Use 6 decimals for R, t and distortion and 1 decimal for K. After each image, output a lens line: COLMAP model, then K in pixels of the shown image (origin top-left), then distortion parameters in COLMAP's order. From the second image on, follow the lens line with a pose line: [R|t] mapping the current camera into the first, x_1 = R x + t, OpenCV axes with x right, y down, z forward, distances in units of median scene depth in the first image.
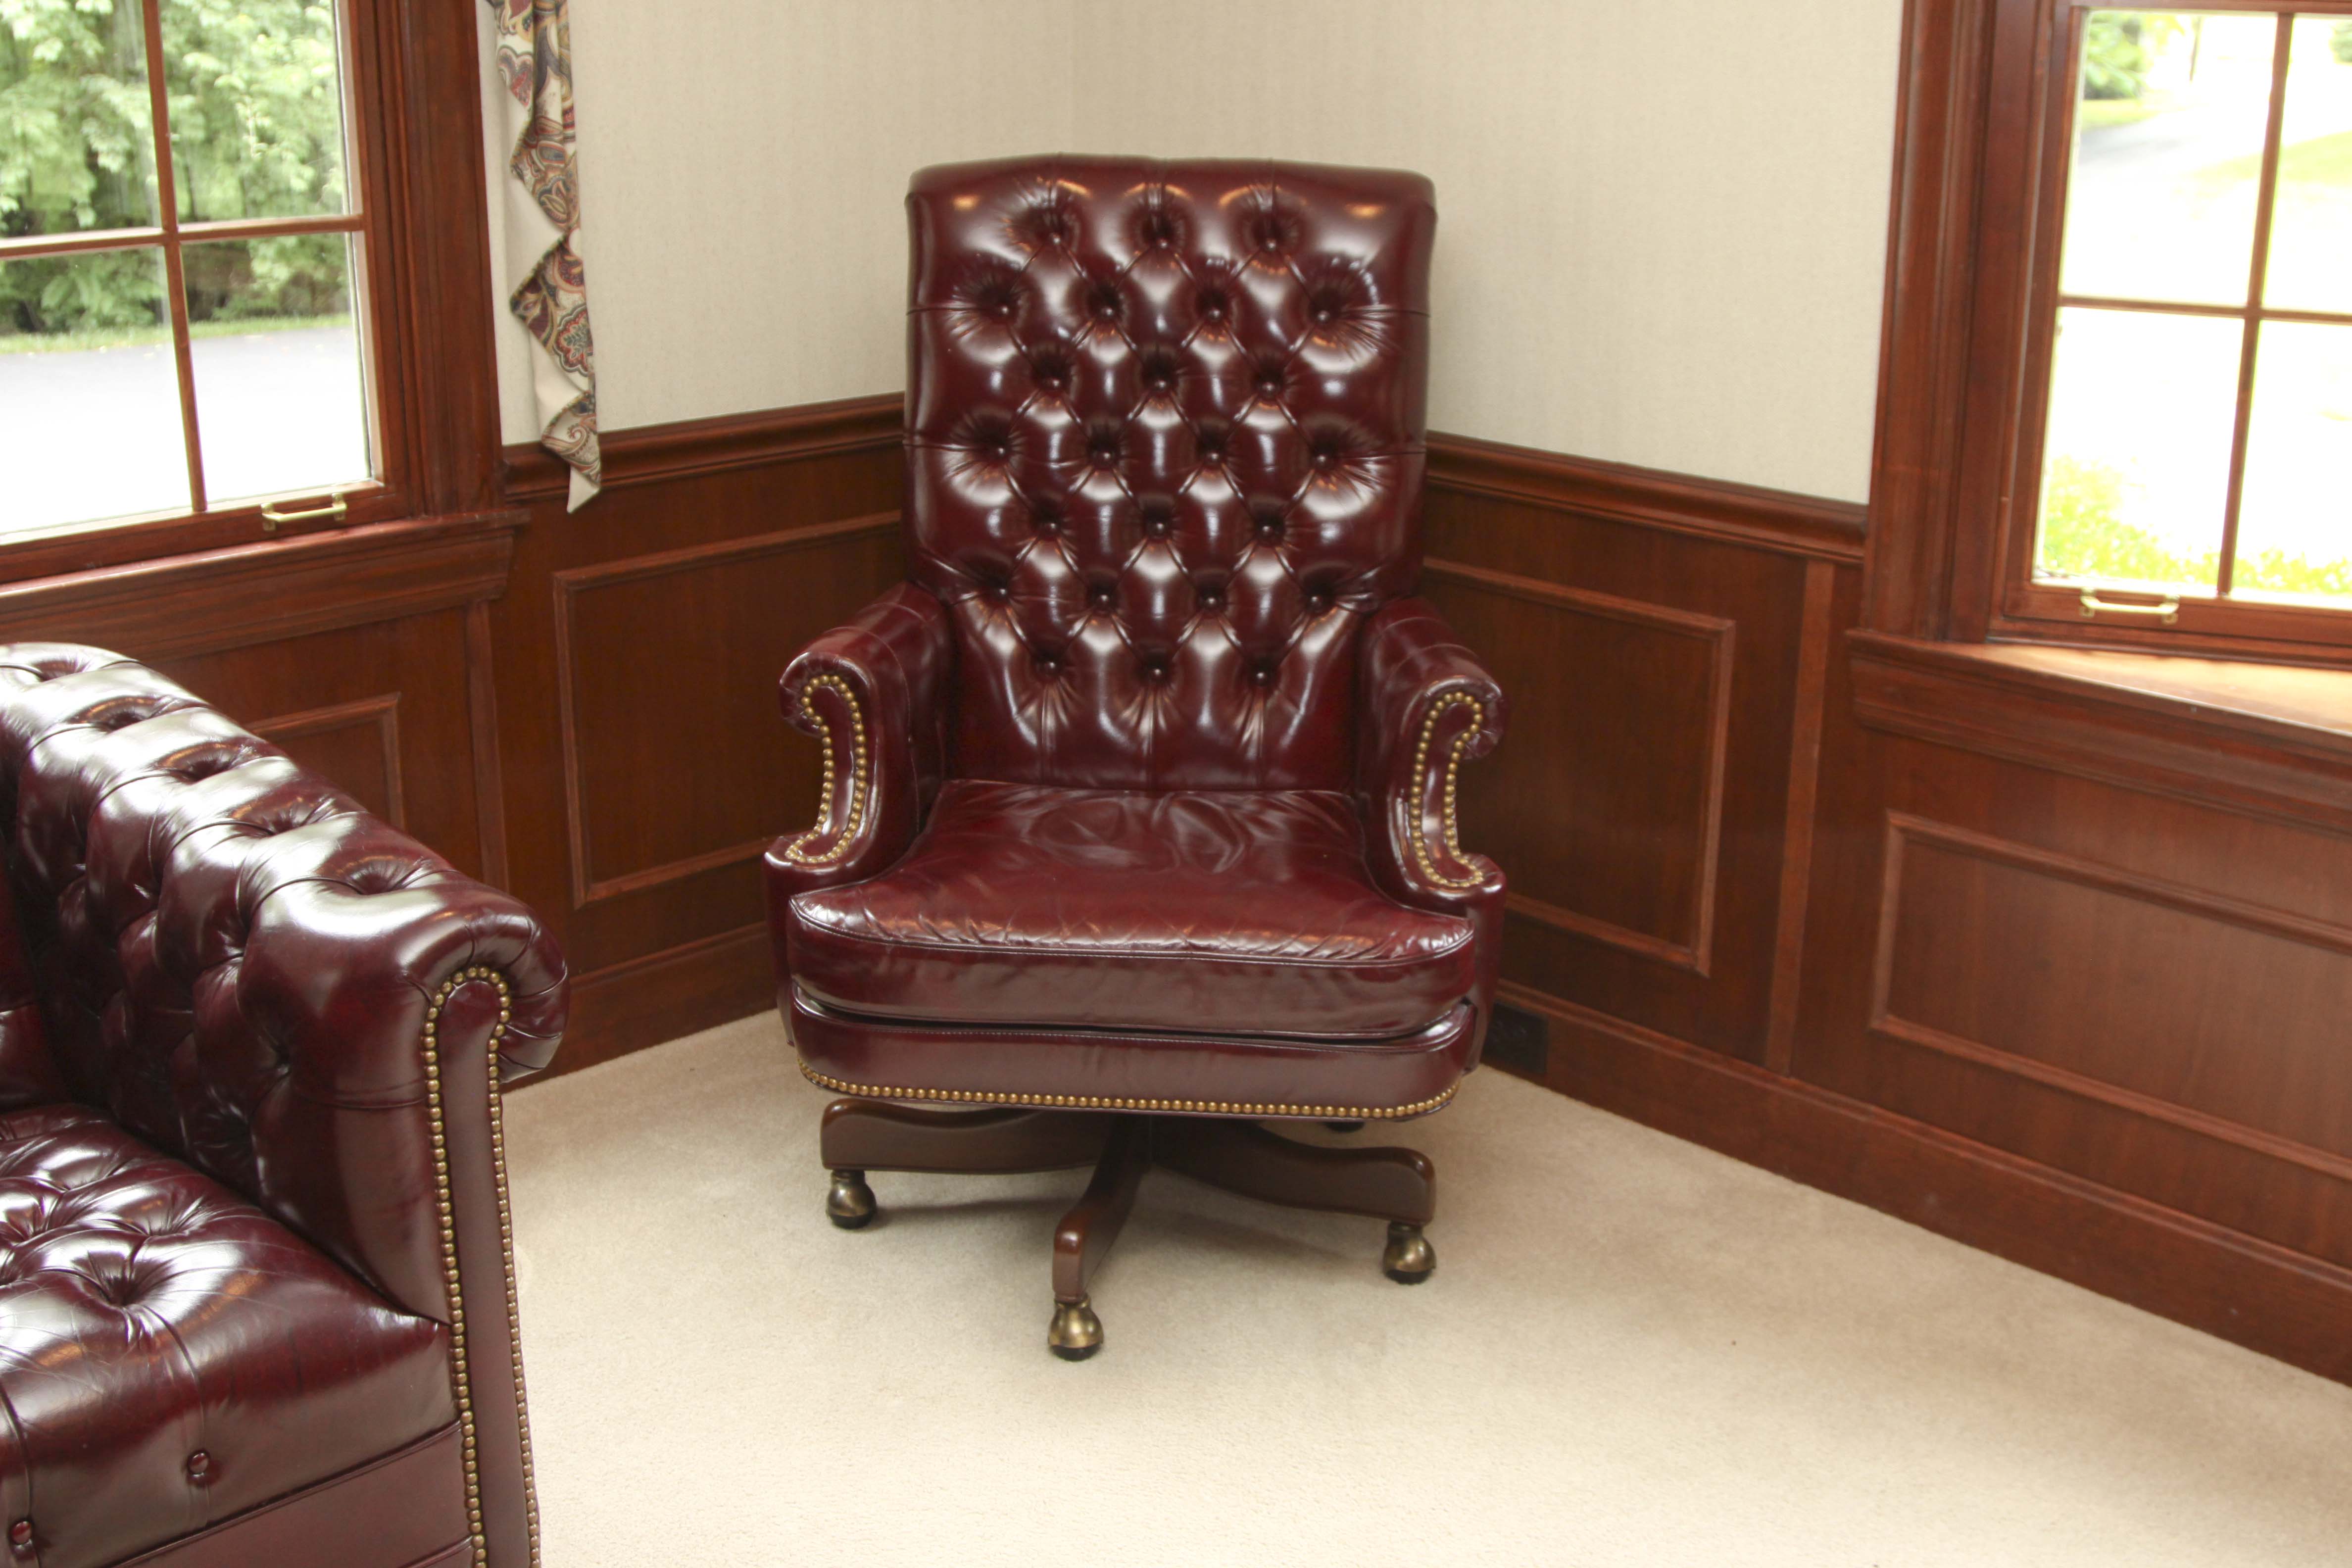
lens RADIAL K [[2630.5, 0, 1172.0], [0, 2630.5, 762.2], [0, 0, 1]] dist [-0.115504, 0.003992]
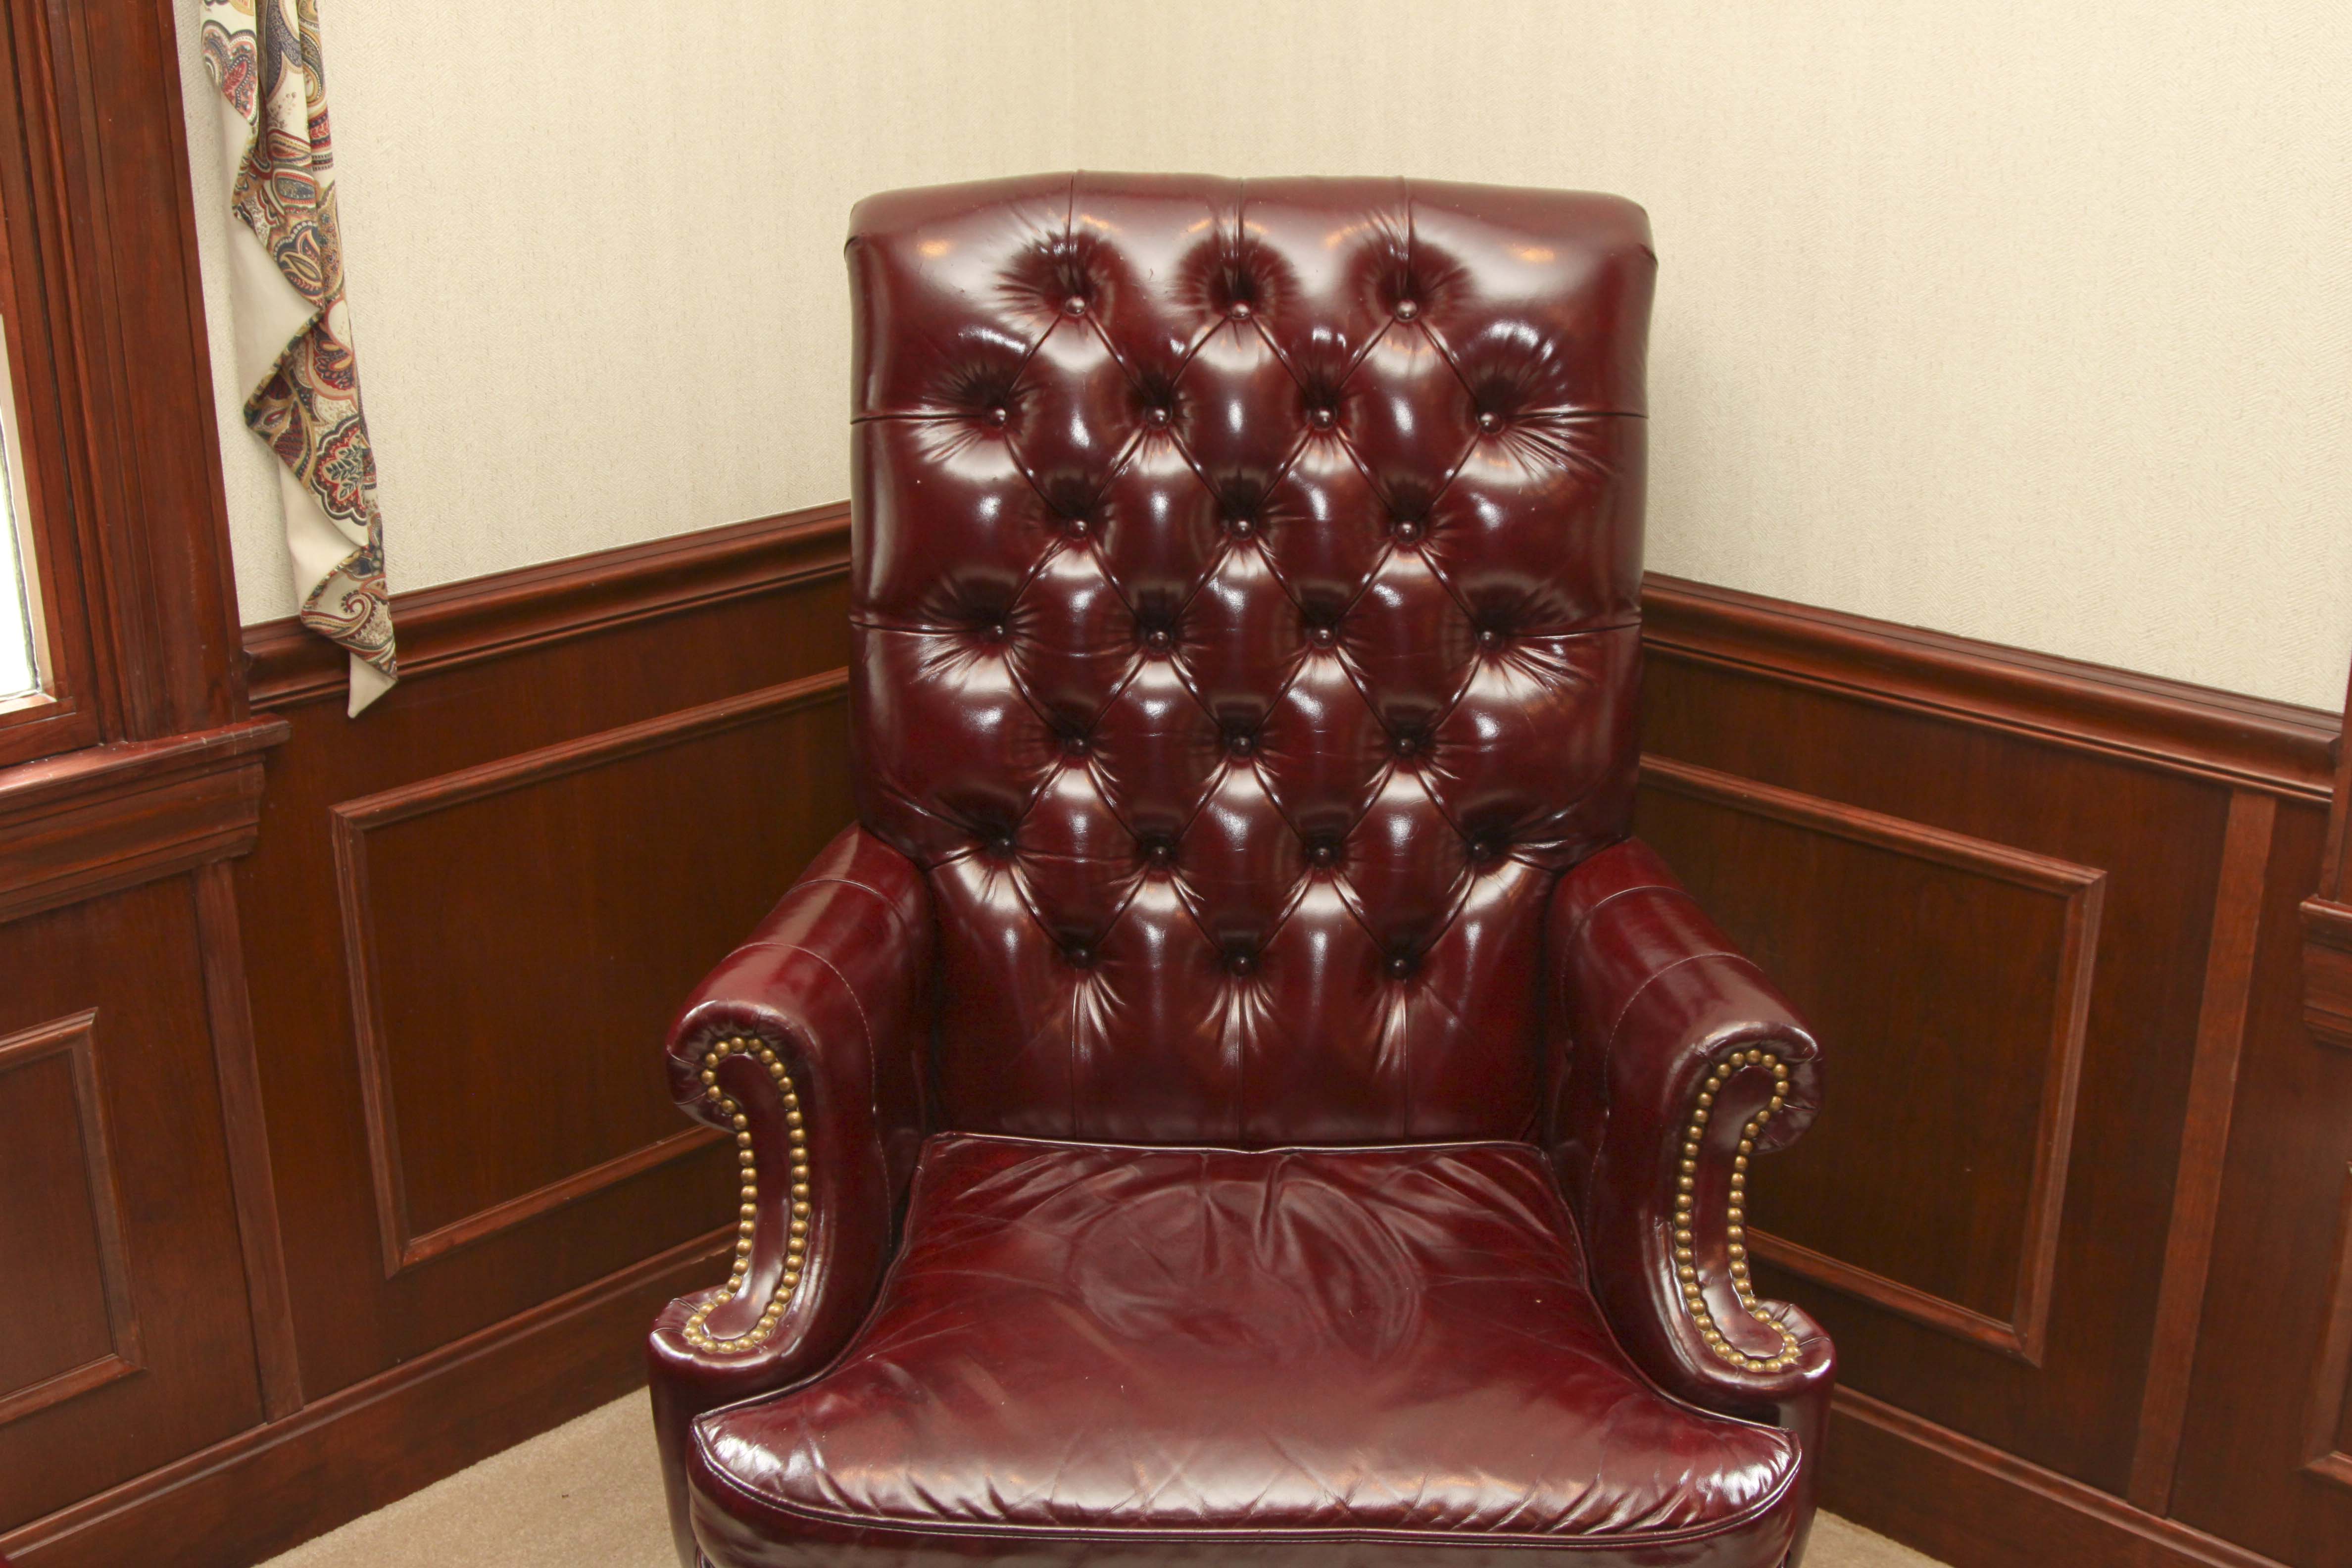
lens RADIAL K [[2657.2, 0, 1176.0], [0, 2657.2, 784.0], [0, 0, 1]] dist [-0.113027, 0.041074]
pose [[0.999358, -0.019315, 0.030181, -0.042417], [0.018368, 0.999340, 0.031352, -0.101720], [-0.030766, -0.030778, 0.999053, 0.338712]]
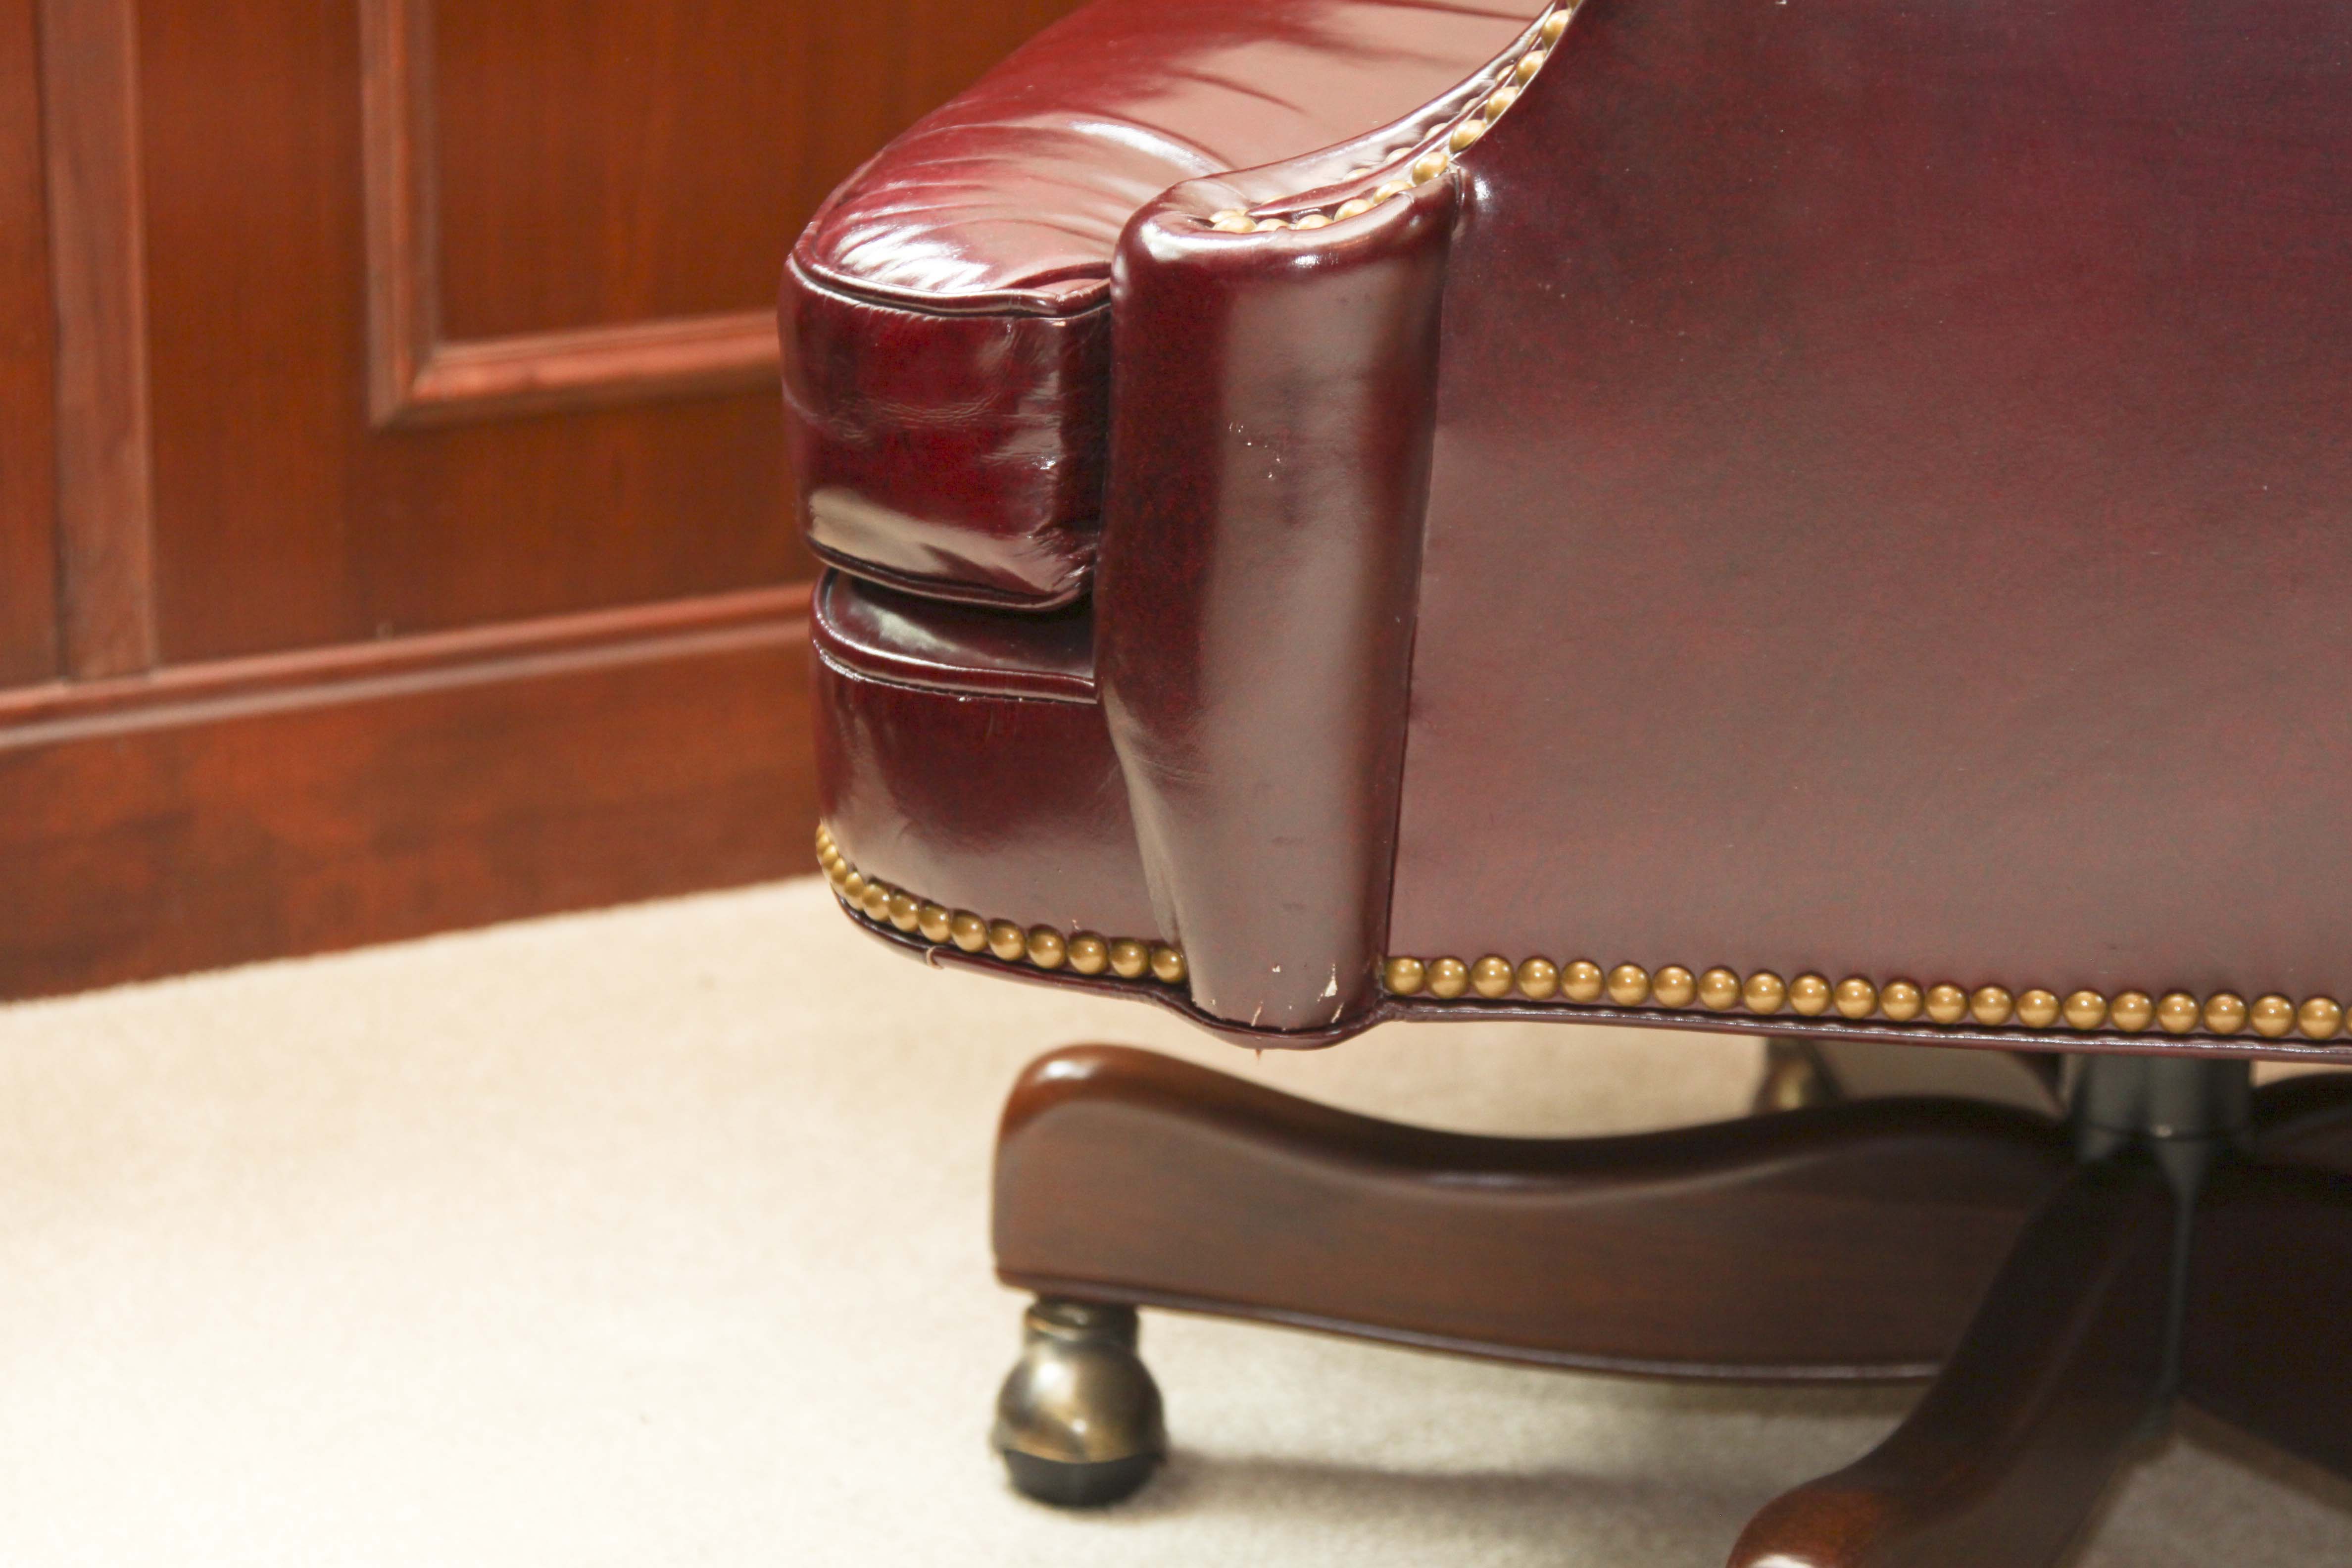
lens RADIAL K [[6038.9, 0, 1176.0], [0, 6038.9, 784.0], [0, 0, 1]] dist [0.176395, 0.251356]
pose [[0.972715, 0.086090, -0.215438, 0.021681], [-0.085282, 0.996271, 0.013061, 0.090075], [0.215759, 0.005669, 0.976430, 0.361924]]
